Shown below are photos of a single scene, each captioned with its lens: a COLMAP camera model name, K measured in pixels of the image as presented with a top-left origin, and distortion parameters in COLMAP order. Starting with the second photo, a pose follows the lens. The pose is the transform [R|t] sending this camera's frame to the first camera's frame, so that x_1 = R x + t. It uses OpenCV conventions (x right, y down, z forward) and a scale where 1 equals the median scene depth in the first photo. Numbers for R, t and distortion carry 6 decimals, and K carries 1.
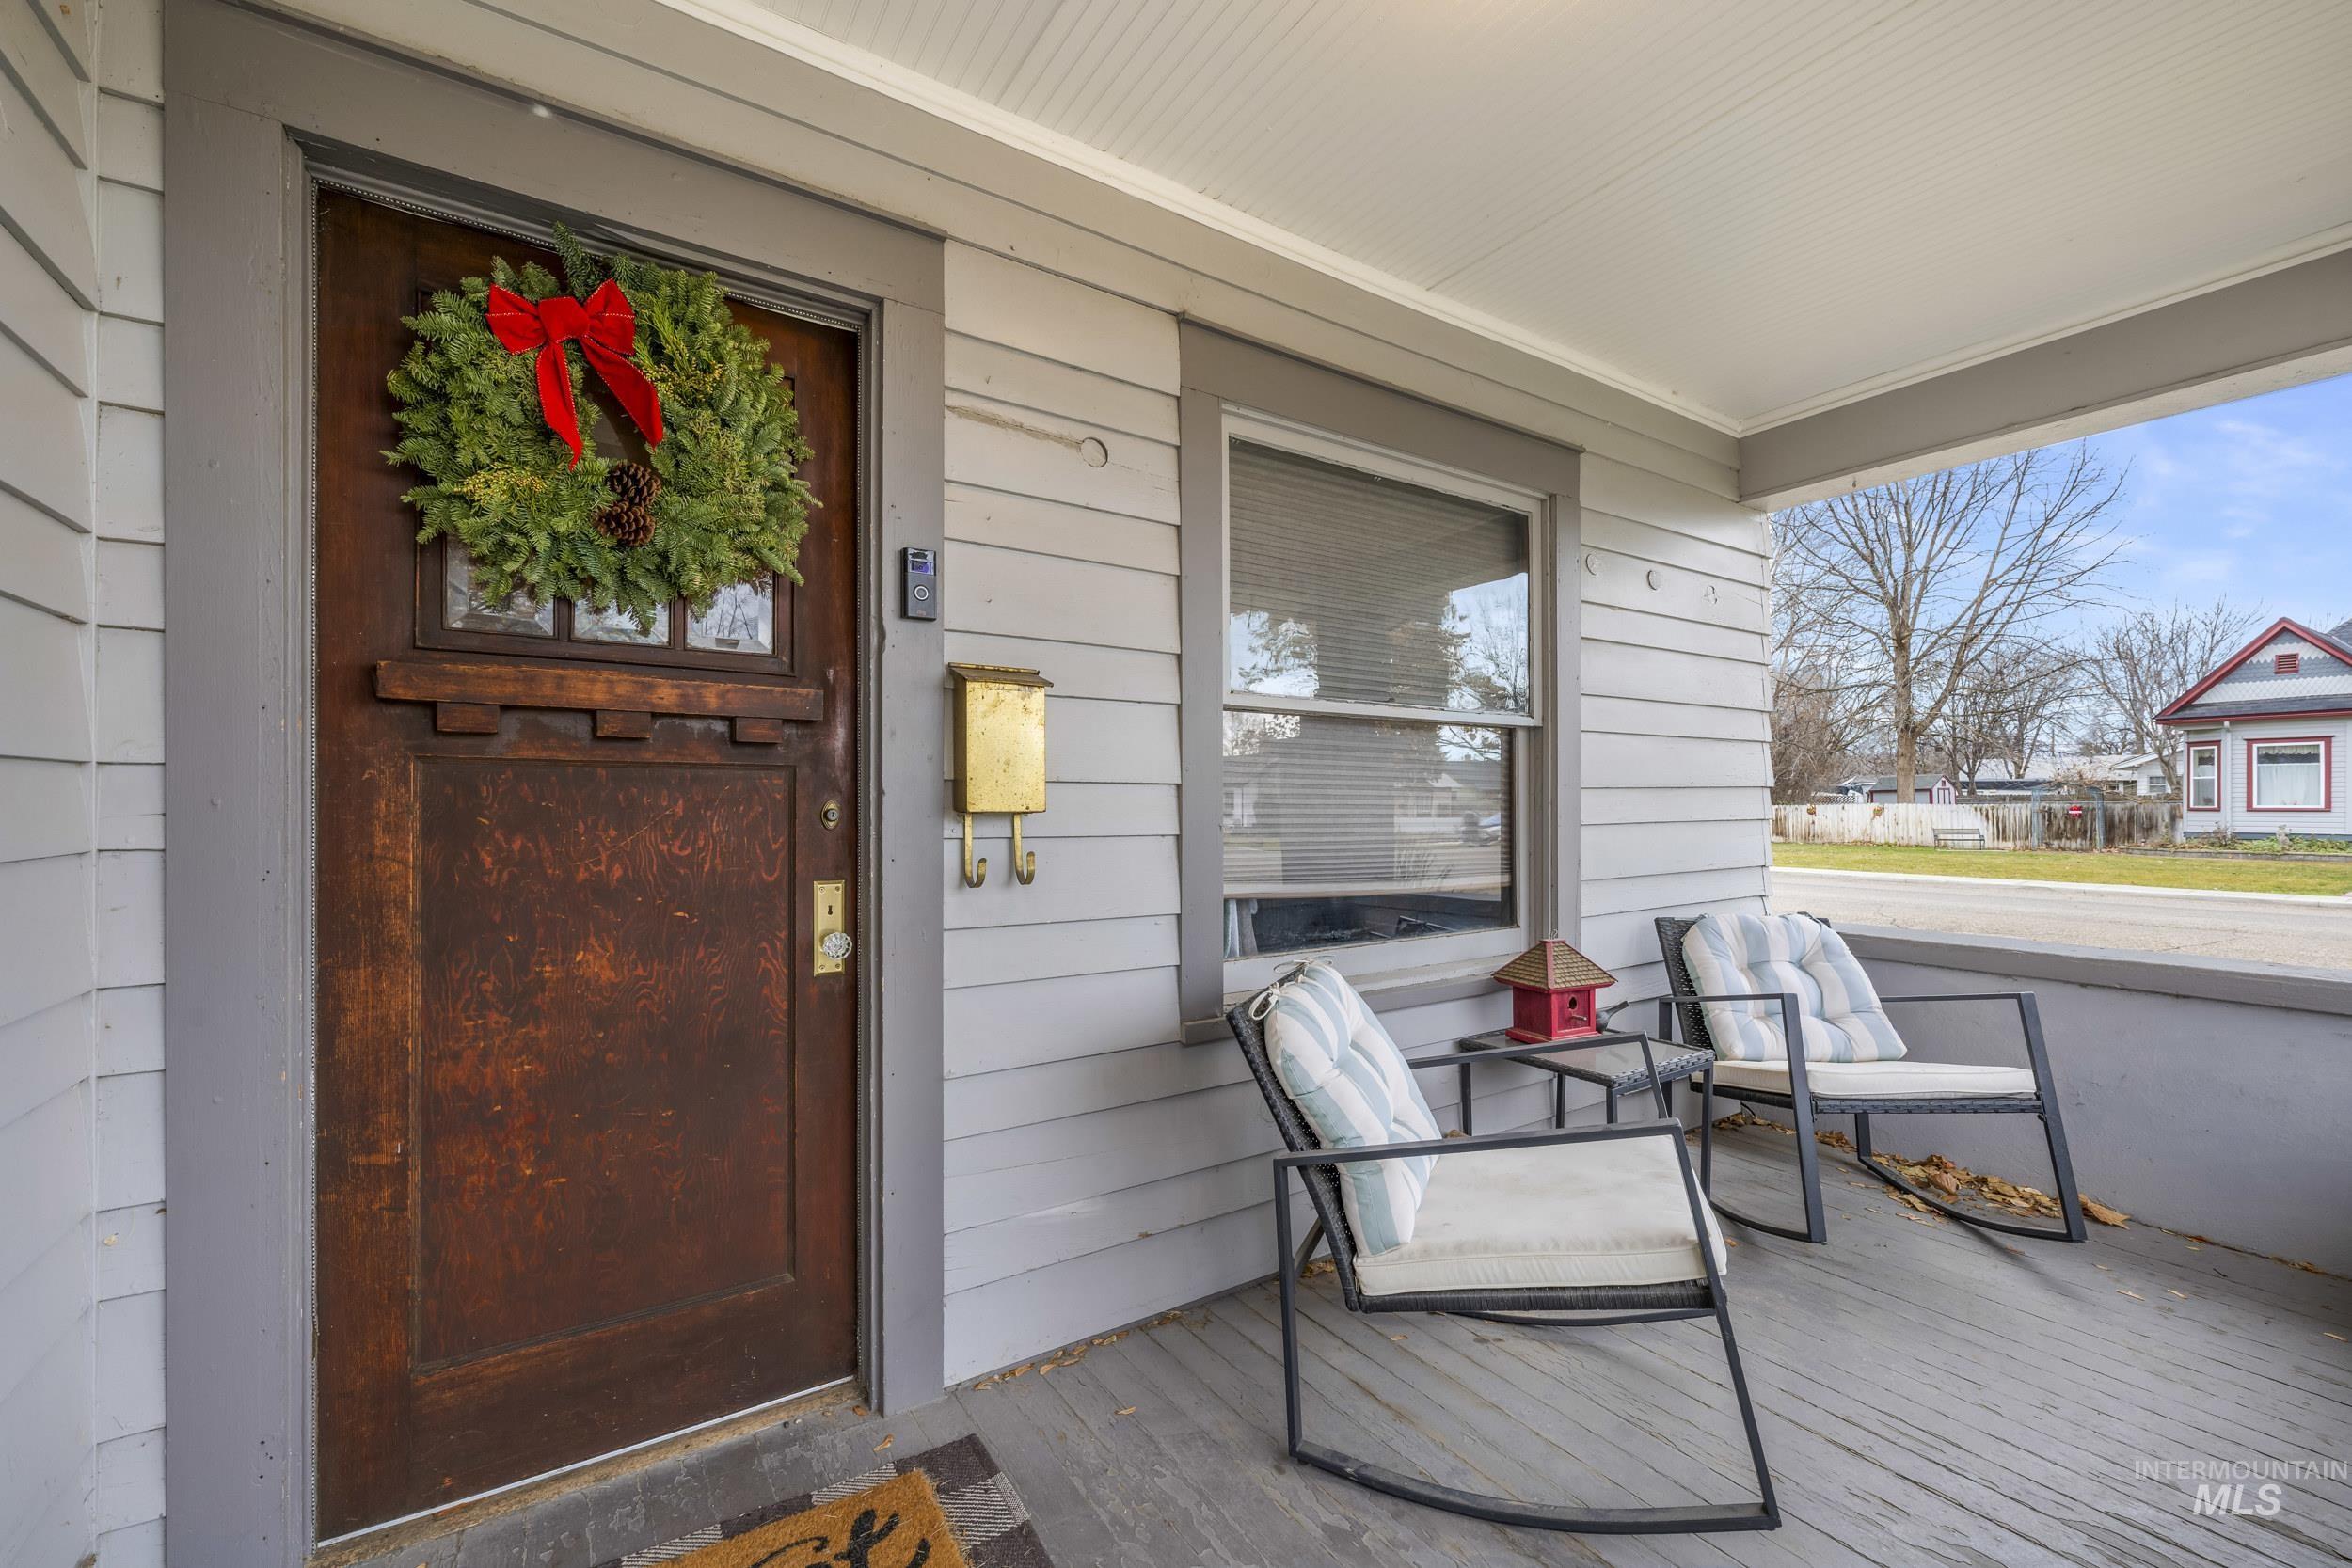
lens RADIAL K [[952.3, 0, 1180.5], [0, 952.3, 808.6], [0, 0, 1]] dist [0.000621, 0.000053]
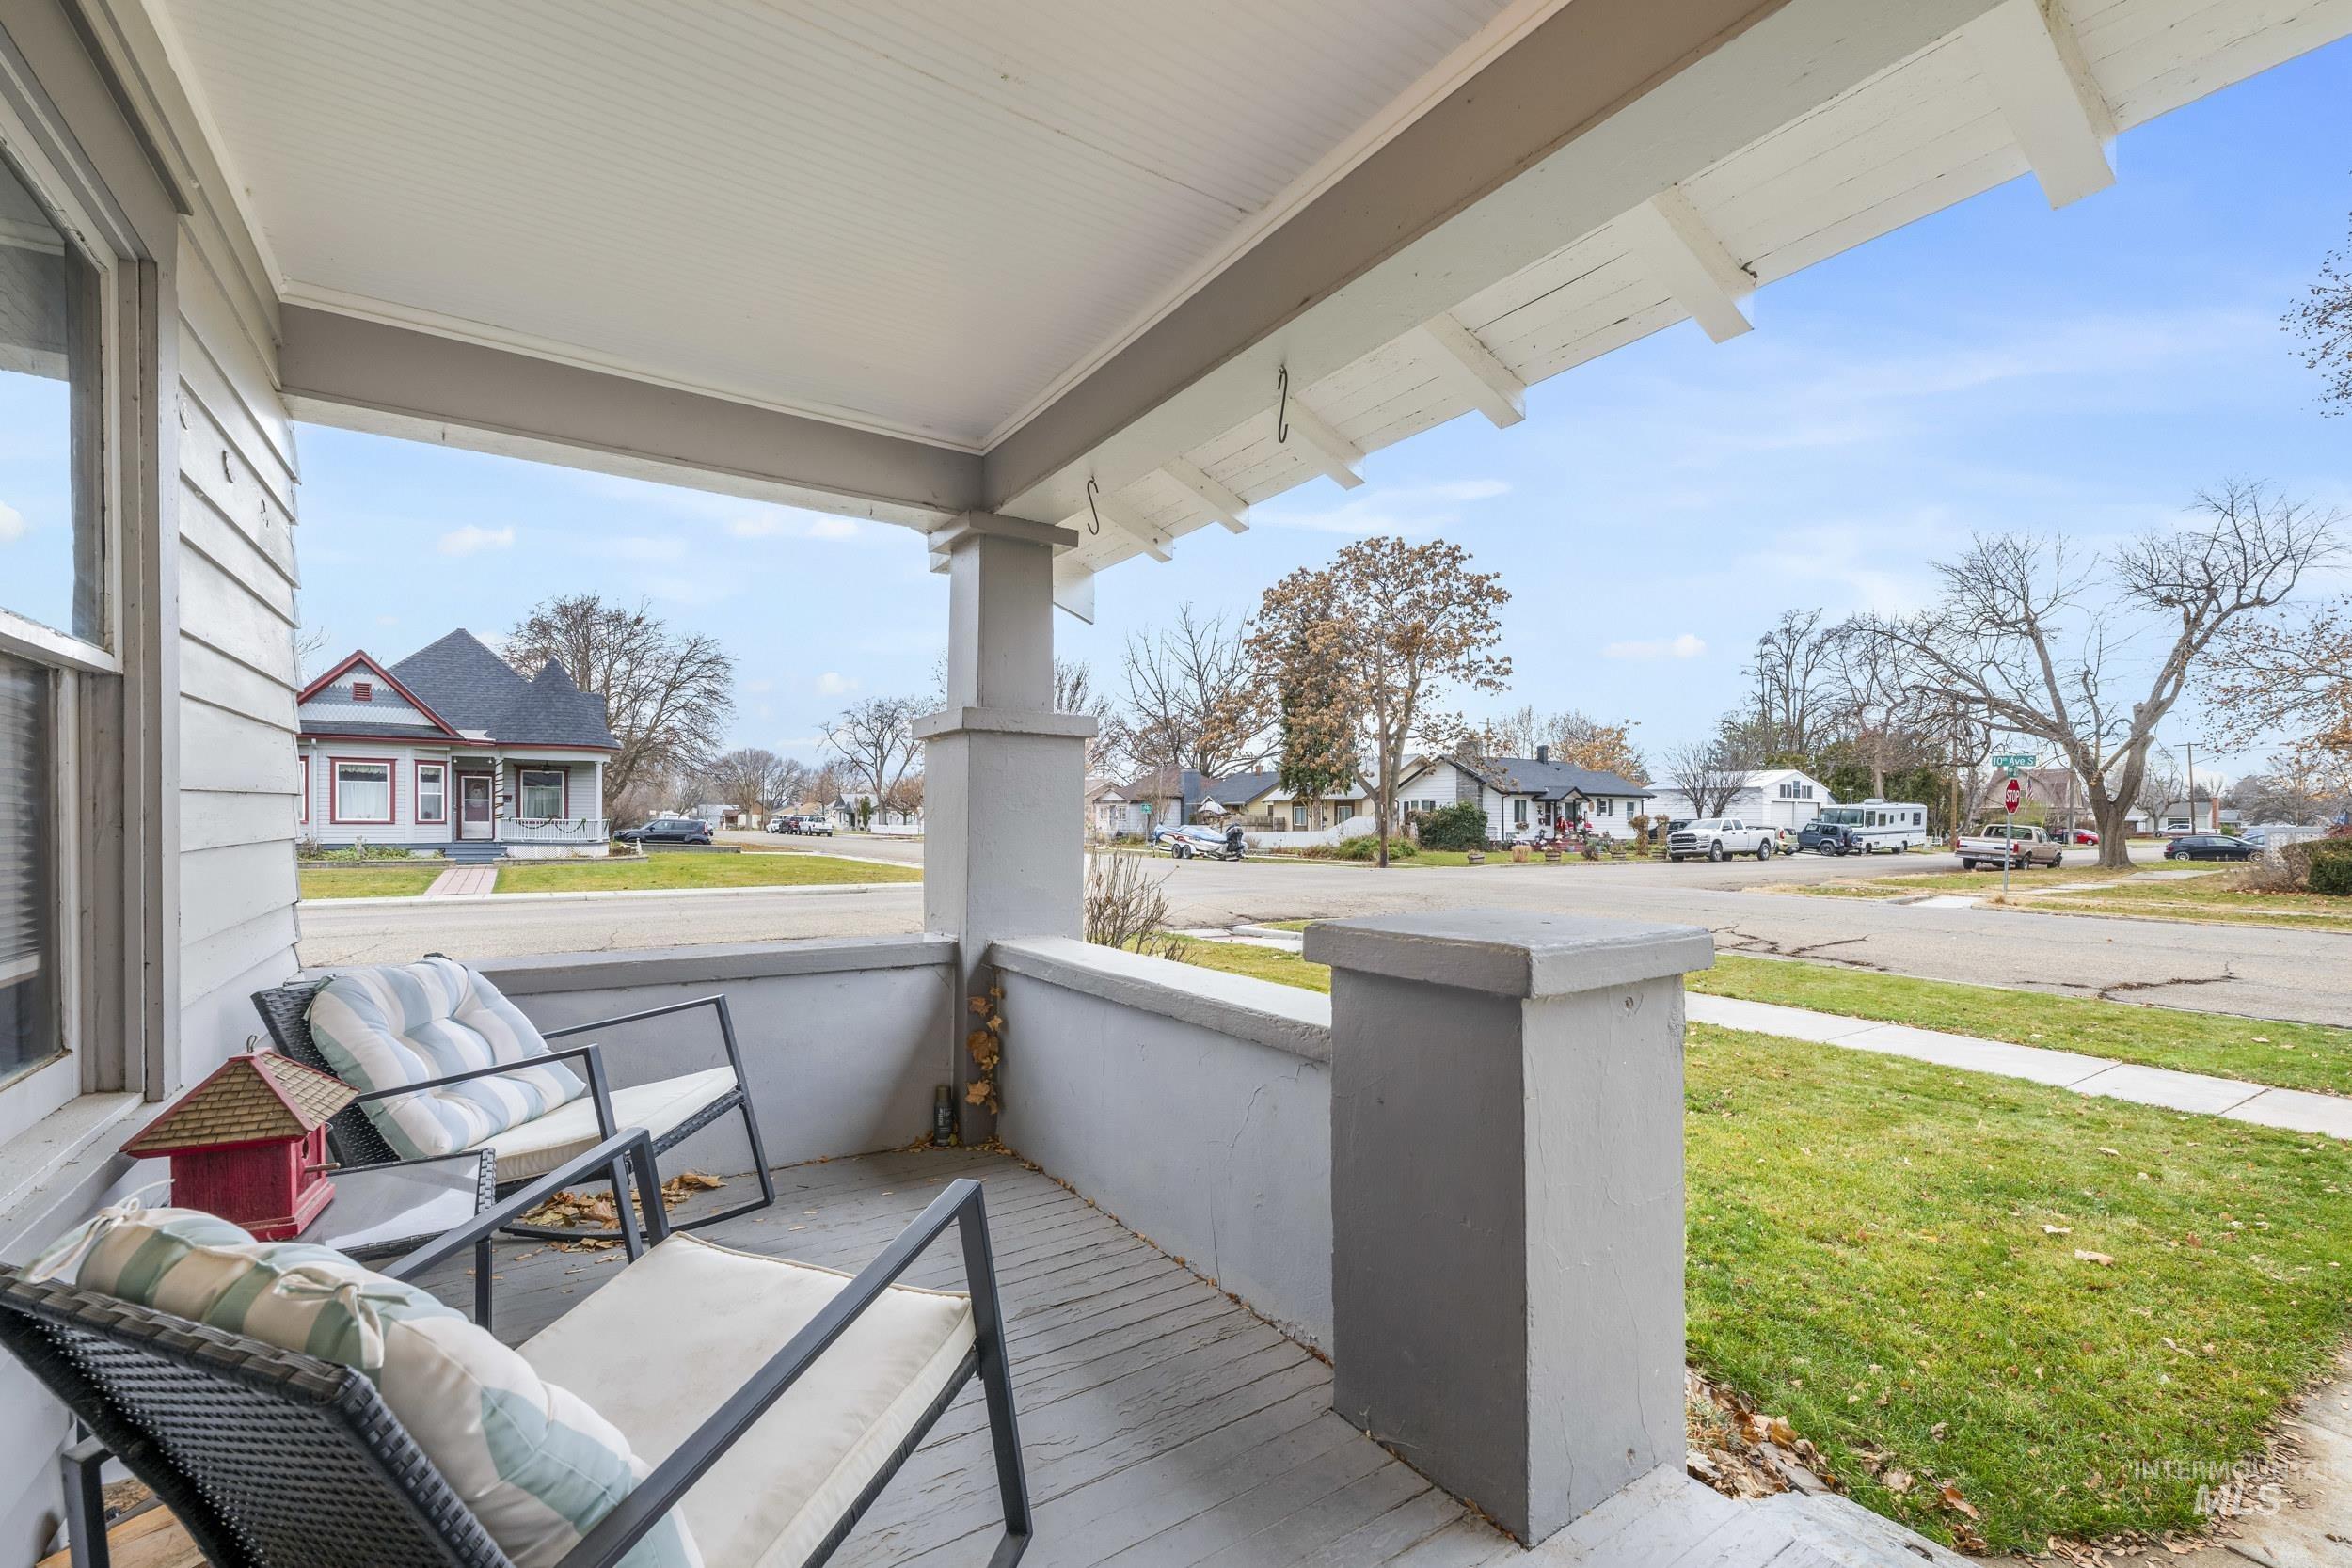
lens RADIAL K [[992.7, 0, 1199.9], [0, 992.7, 835.2], [0, 0, 1]] dist [-0.000847, 0.000042]
pose [[-0.010543, -0.012858, 0.999862, -2.761556], [-0.001438, 0.999916, 0.012843, -0.024330], [-0.999943, -0.001302, -0.010561, 5.560771]]
